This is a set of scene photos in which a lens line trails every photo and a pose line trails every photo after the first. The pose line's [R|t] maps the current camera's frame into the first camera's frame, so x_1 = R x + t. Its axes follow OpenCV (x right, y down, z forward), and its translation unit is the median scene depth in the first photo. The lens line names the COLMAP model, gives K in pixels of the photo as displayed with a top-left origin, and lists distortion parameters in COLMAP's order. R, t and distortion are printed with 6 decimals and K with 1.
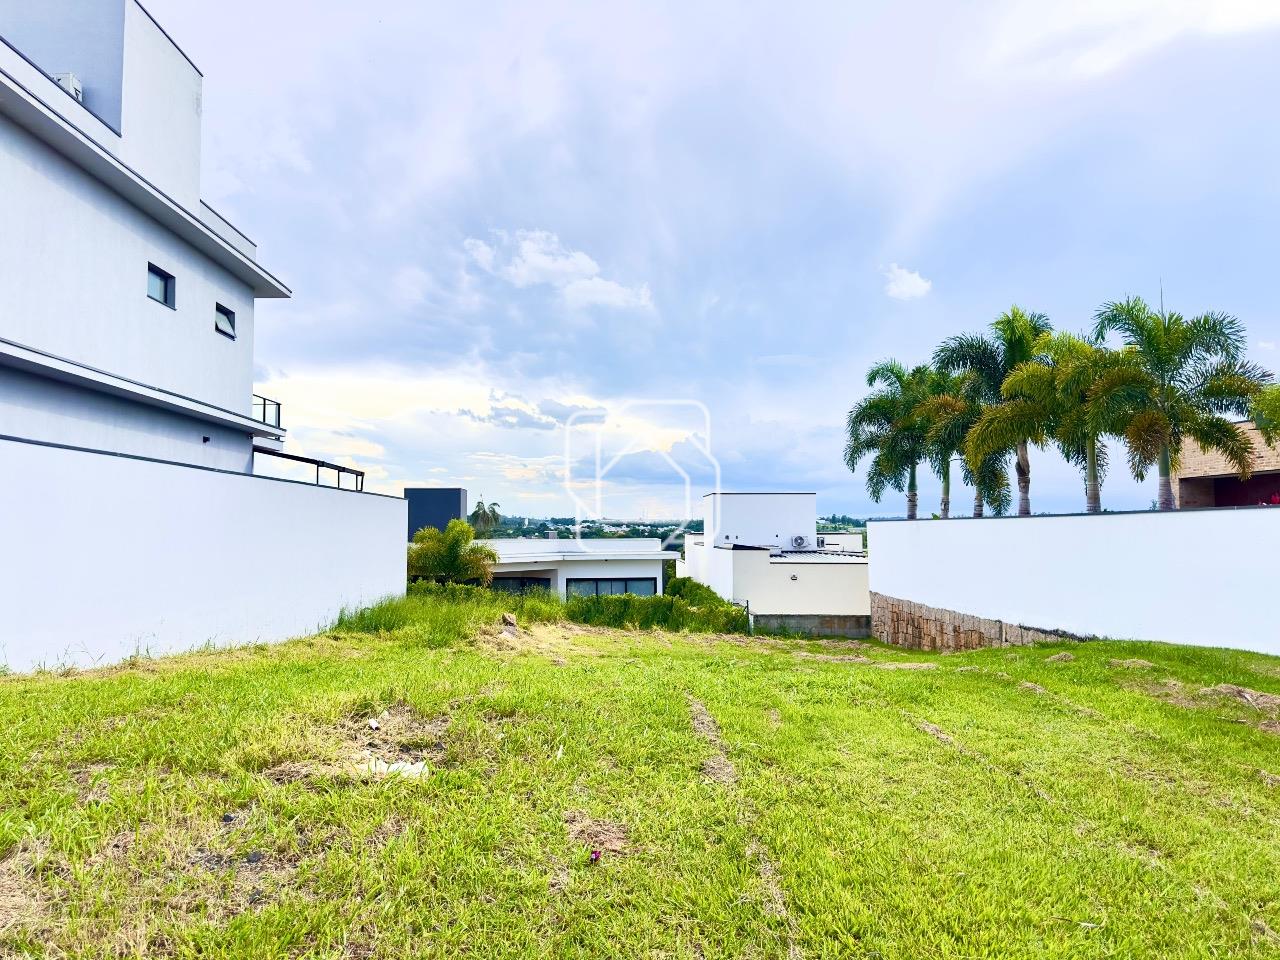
lens RADIAL K [[909.9, 0, 630.4], [0, 909.9, 487.6], [0, 0, 1]] dist [0.047917, -0.069635]
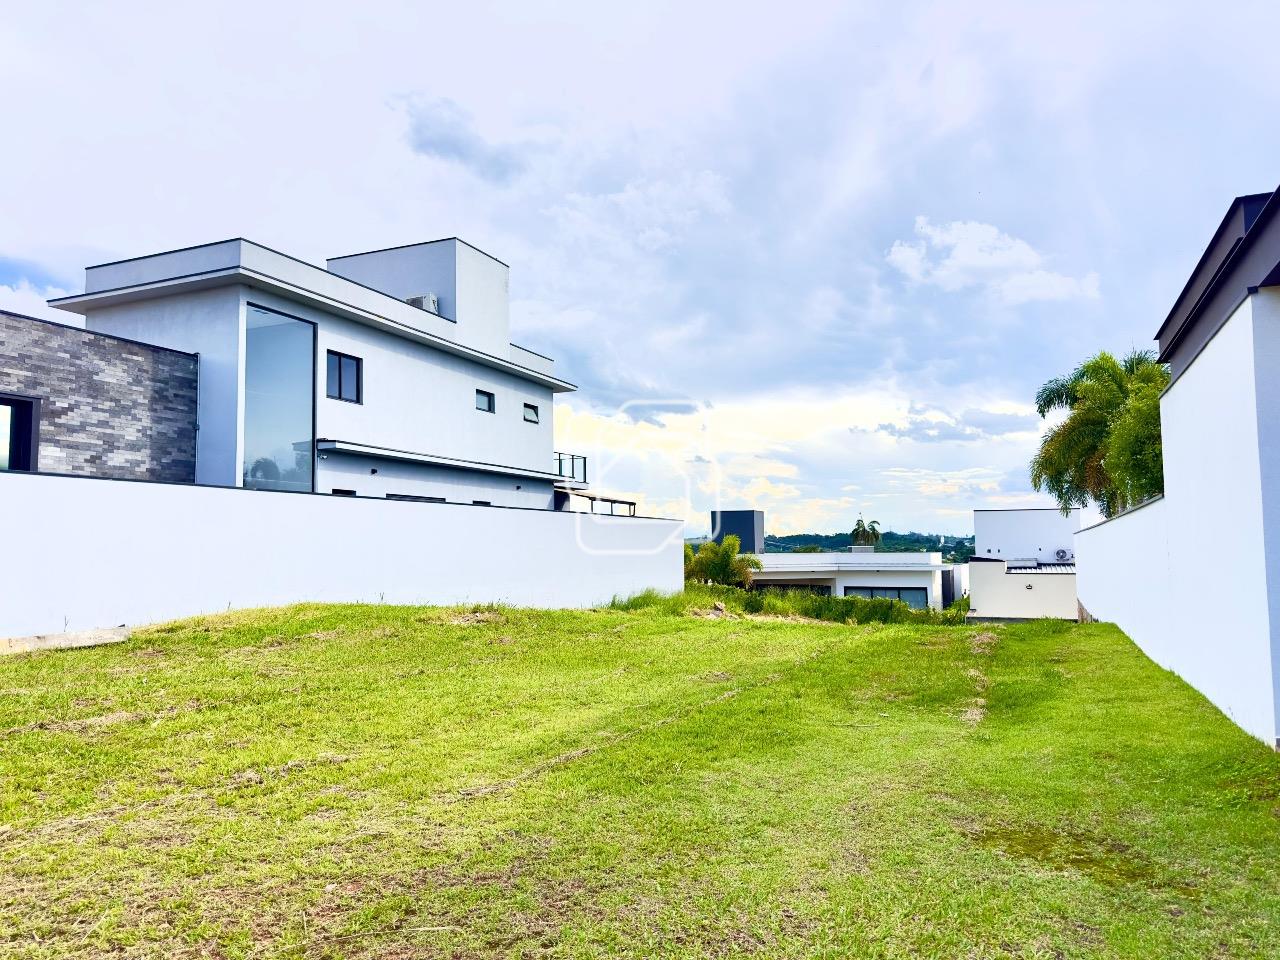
lens RADIAL K [[908.8, 0, 631.8], [0, 908.8, 466.6], [0, 0, 1]] dist [0.044098, -0.059753]
pose [[0.899239, -0.041722, -0.435463, 0.395348], [0.023055, 0.998578, -0.048064, -0.005914], [0.436849, 0.033181, 0.898923, -0.341462]]
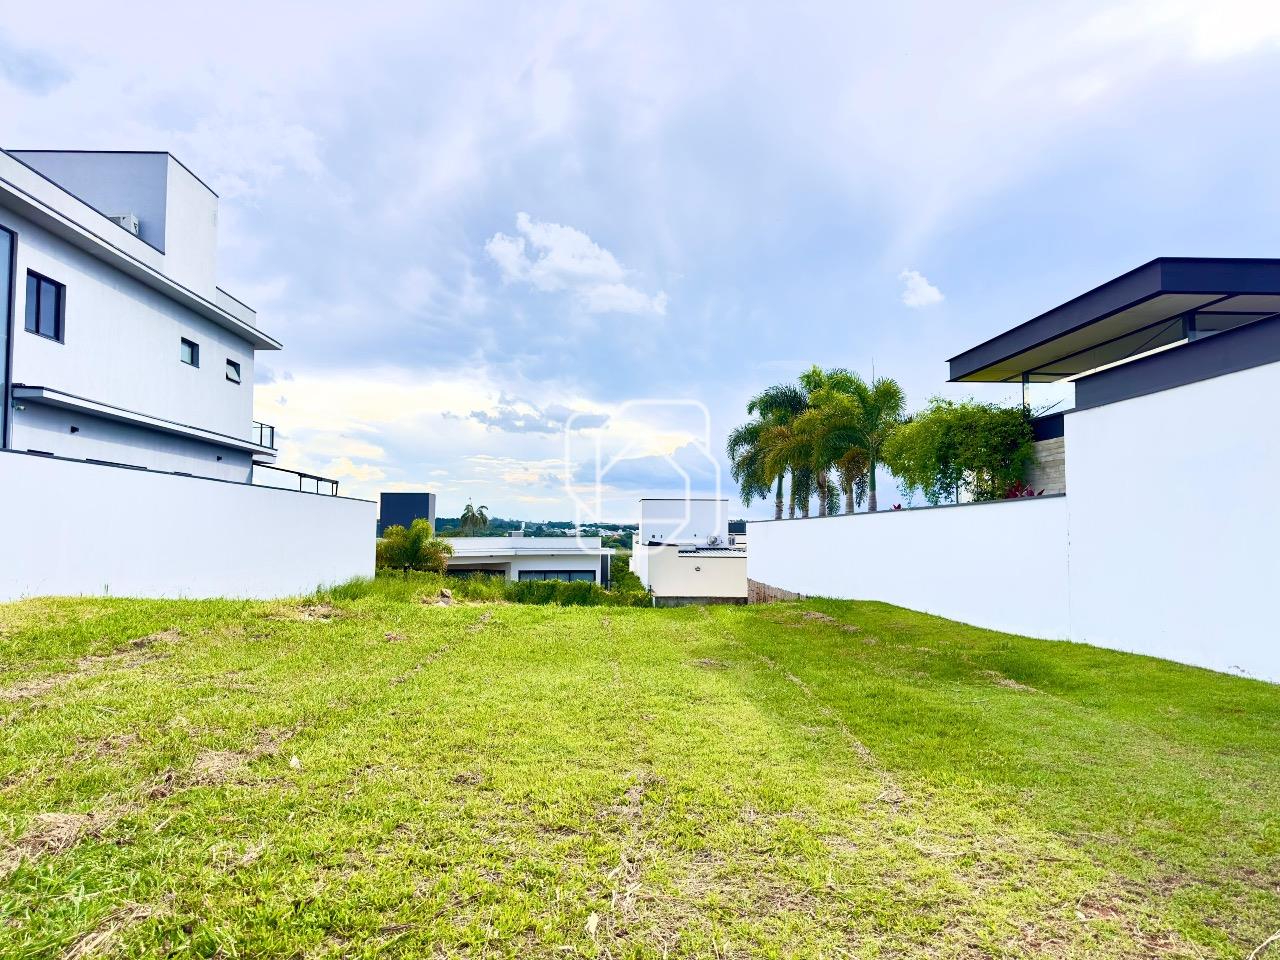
lens RADIAL K [[908.8, 0, 654.6], [0, 908.8, 461.4], [0, 0, 1]] dist [0.044098, -0.059753]
pose [[0.999709, 0.009958, 0.021961, 0.157220], [-0.009210, 0.999383, -0.033889, -0.005407], [-0.022285, 0.033677, 0.999184, -0.375936]]
